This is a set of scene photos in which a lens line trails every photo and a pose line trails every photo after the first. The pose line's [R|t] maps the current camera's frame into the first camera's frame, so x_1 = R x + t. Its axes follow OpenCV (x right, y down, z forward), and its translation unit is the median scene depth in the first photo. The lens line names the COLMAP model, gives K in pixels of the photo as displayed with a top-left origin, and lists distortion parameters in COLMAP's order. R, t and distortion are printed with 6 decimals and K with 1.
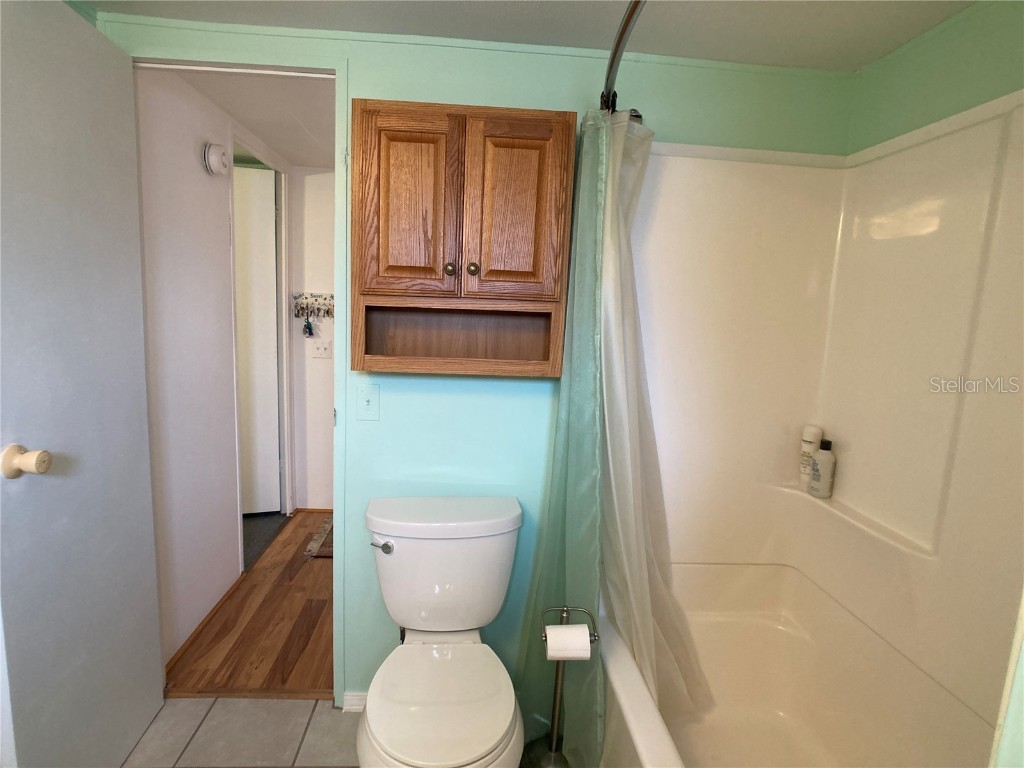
lens RADIAL K [[547.0, 0, 495.9], [0, 547.0, 384.7], [0, 0, 1]] dist [-0.021141, 0.000199]
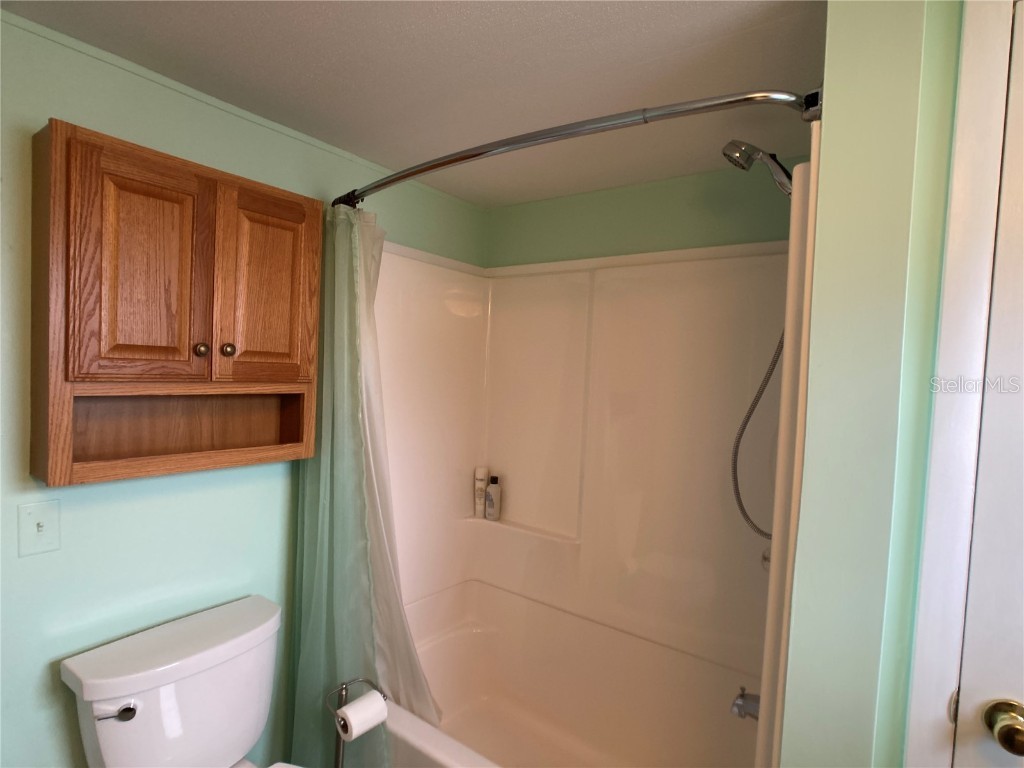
lens RADIAL K [[547.2, 0, 507.3], [0, 547.2, 391.6], [0, 0, 1]] dist [-0.027415, 0.002618]
pose [[0.642820, -0.046270, 0.764619, -0.430852], [0.092859, 0.995520, -0.017824, -0.086397], [-0.760368, 0.082459, 0.644237, 0.088928]]
